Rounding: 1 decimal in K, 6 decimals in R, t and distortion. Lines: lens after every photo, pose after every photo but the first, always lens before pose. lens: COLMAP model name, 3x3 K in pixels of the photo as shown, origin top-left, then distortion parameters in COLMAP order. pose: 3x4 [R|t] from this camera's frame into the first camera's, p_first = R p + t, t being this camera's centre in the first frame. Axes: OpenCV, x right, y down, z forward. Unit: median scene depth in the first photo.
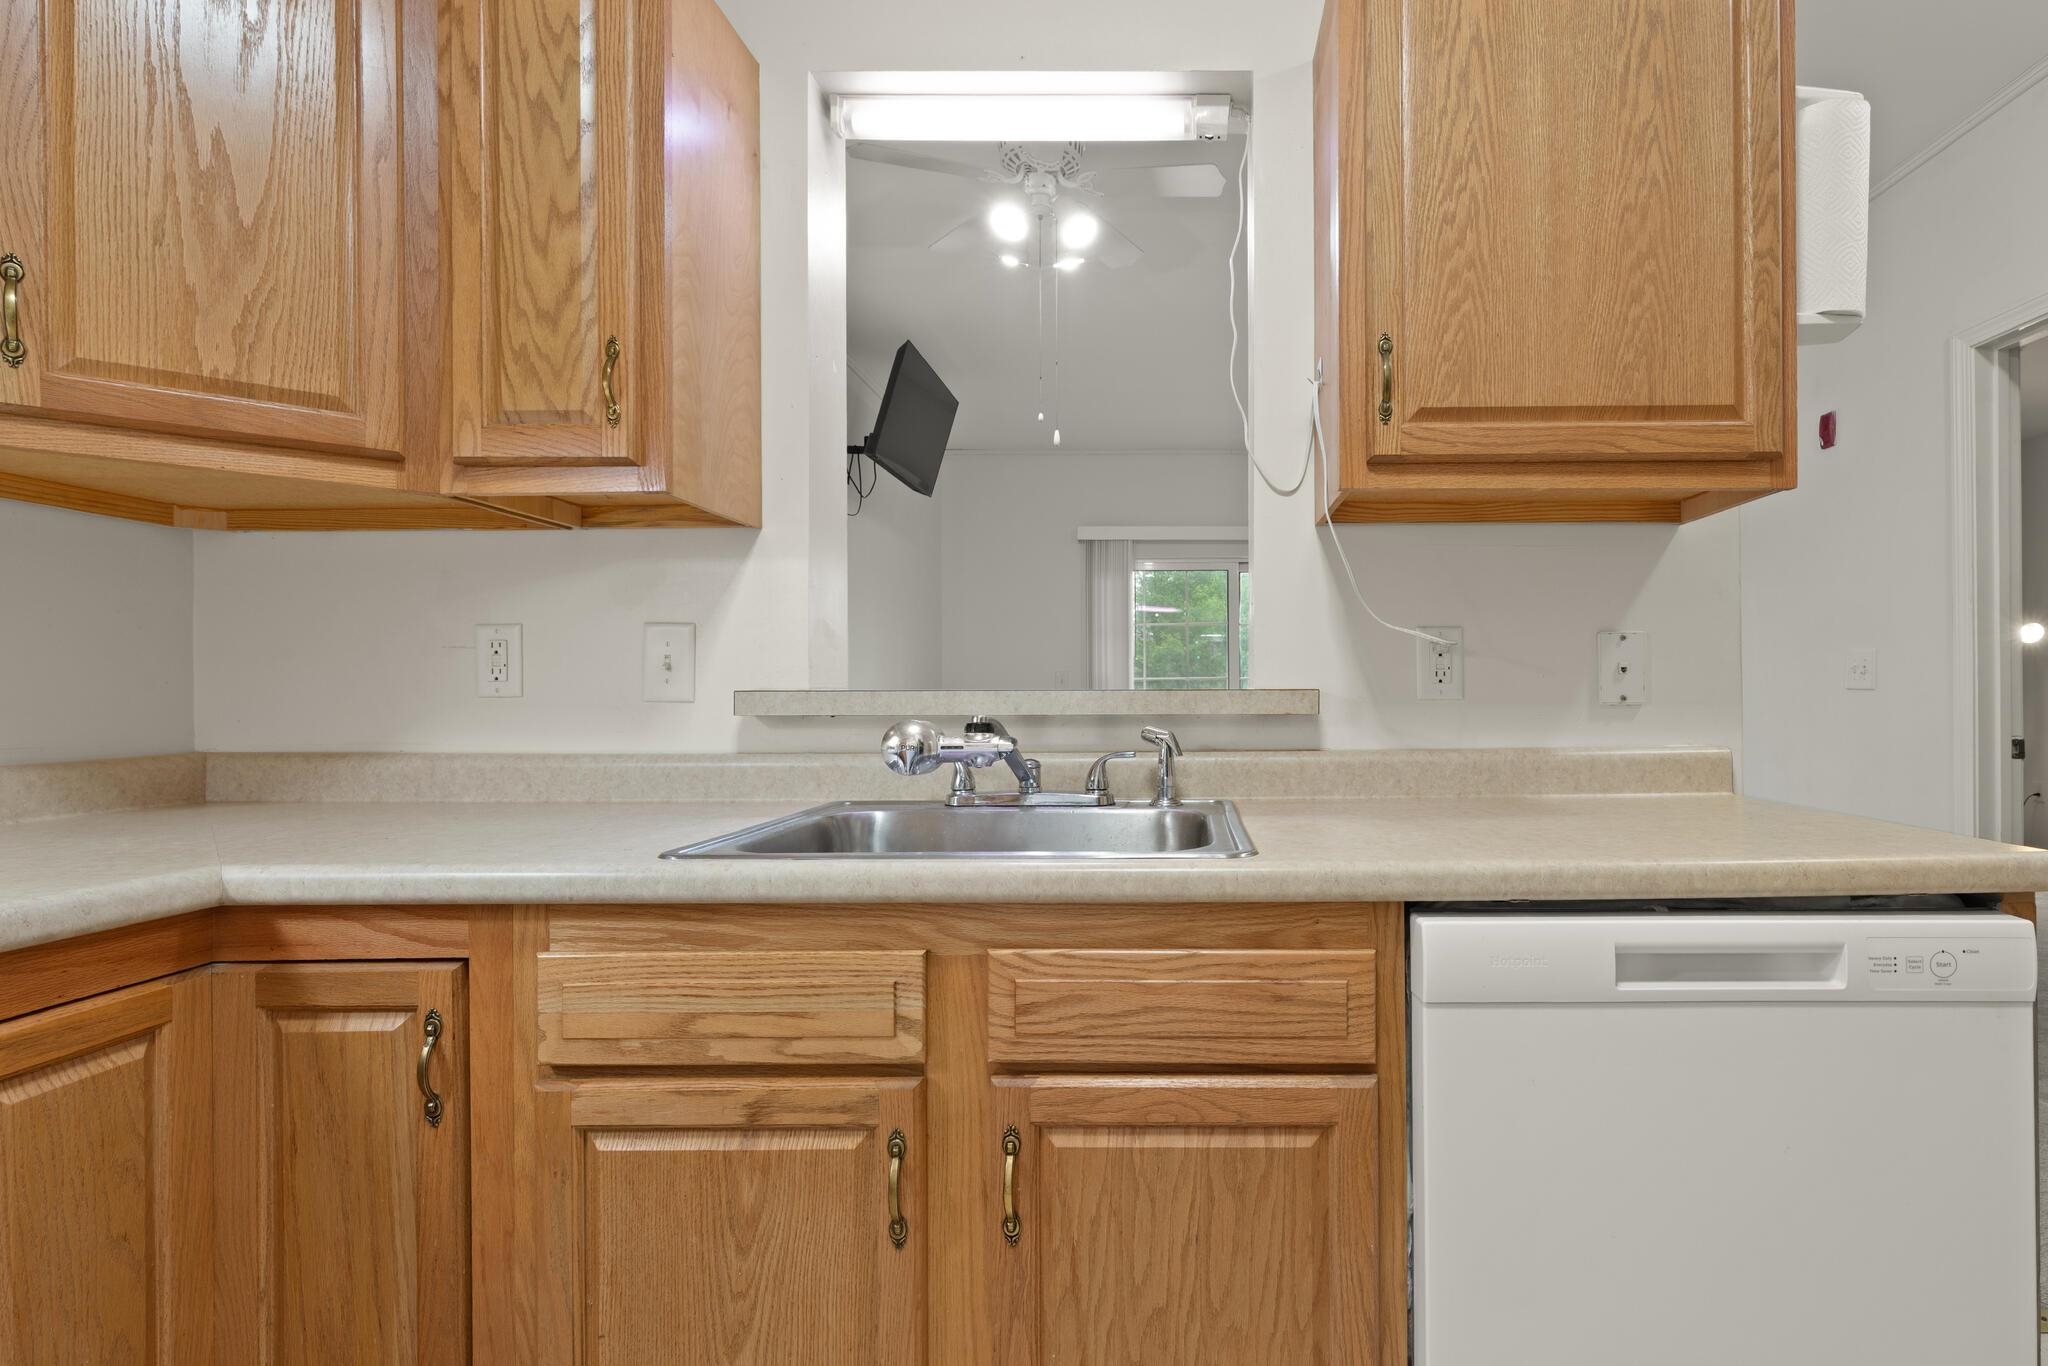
lens RADIAL K [[1000.5, 0, 1196.8], [0, 1000.5, 690.7], [0, 0, 1]] dist [-0.002130, -0.000133]
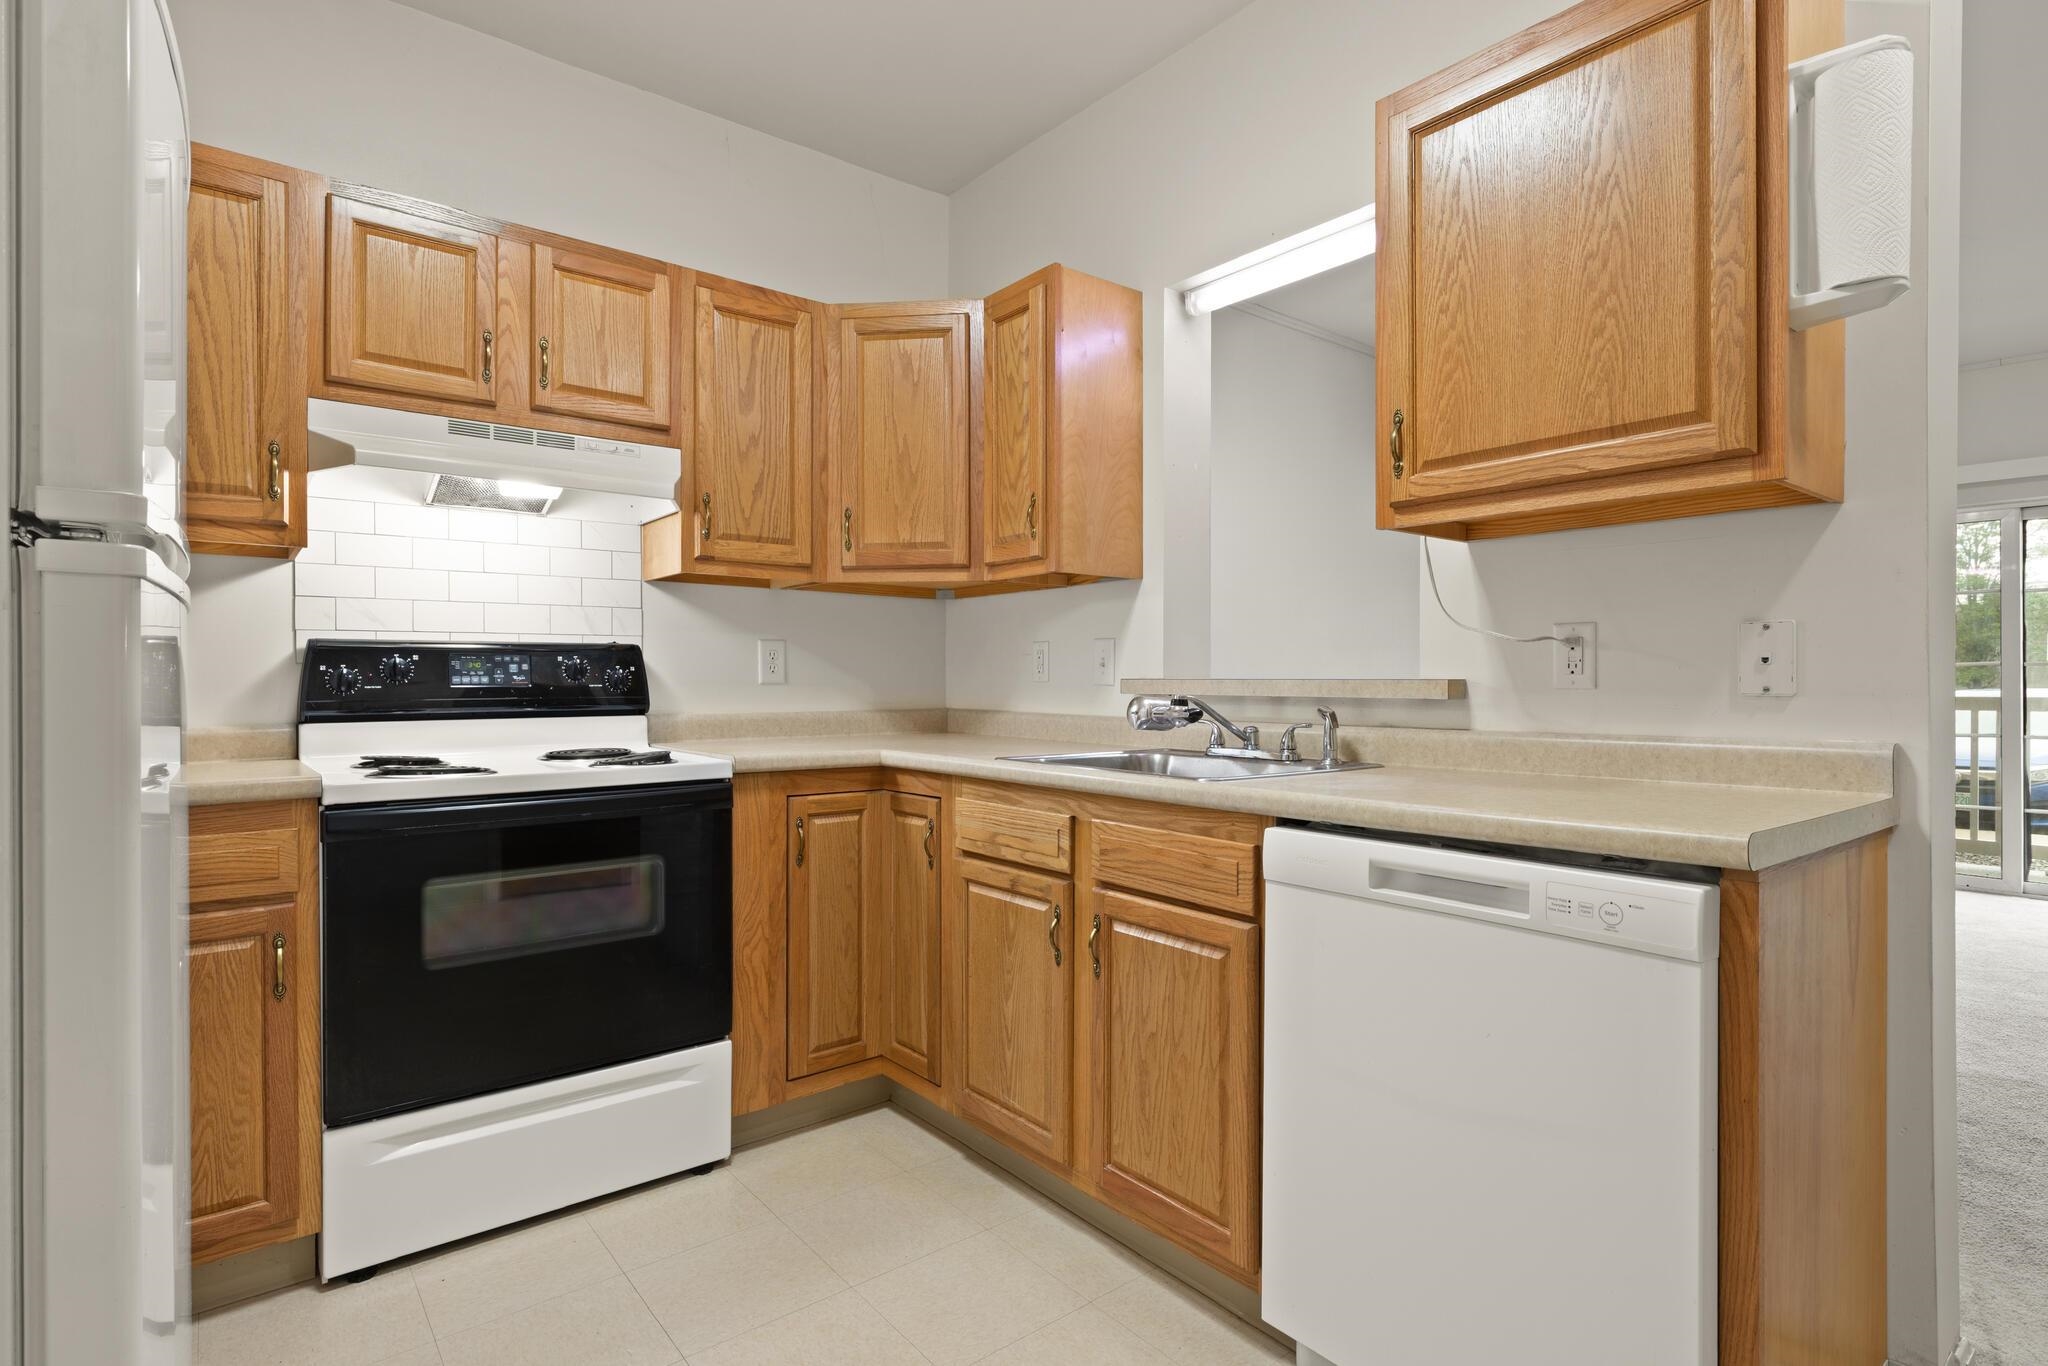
lens RADIAL K [[1026.8, 0, 1036.0], [0, 1026.8, 678.6], [0, 0, 1]] dist [0.000970, -0.001186]
pose [[0.624708, 0.002742, -0.780853, 0.948964], [-0.002234, 0.999996, 0.001724, -0.003893], [0.780855, 0.000667, 0.624712, -0.218323]]
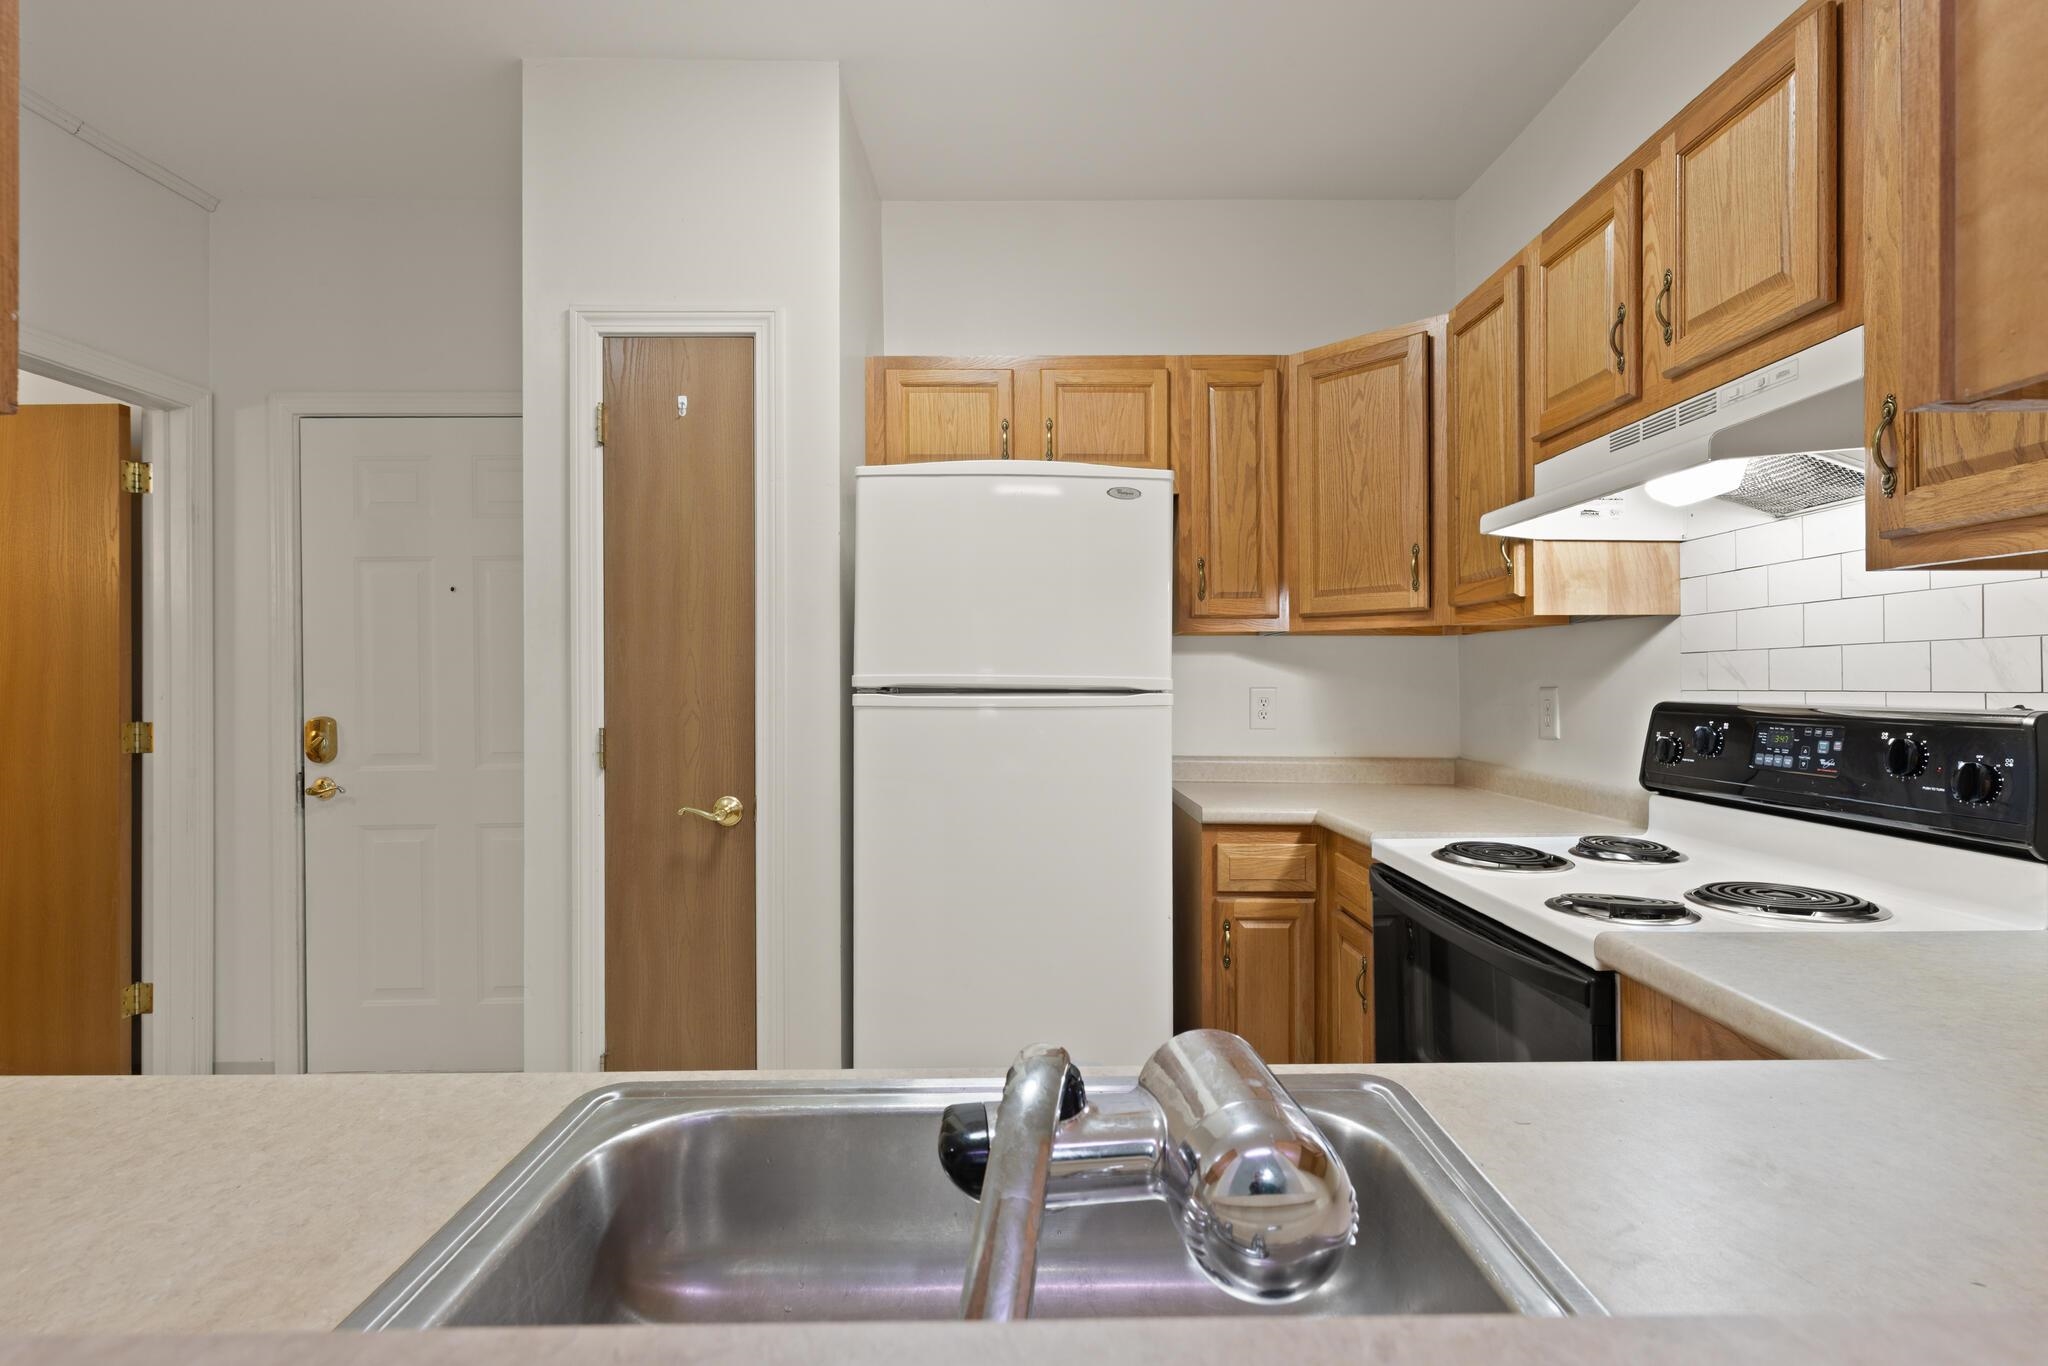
lens RADIAL K [[941.4, 0, 1035.5], [0, 941.4, 678.7], [0, 0, 1]] dist [-0.000533, -0.000271]
pose [[-0.999928, 0.009016, -0.007913, -0.214190], [0.009027, 0.999958, -0.001271, -0.108520], [0.007902, -0.001342, -0.999968, 1.355992]]
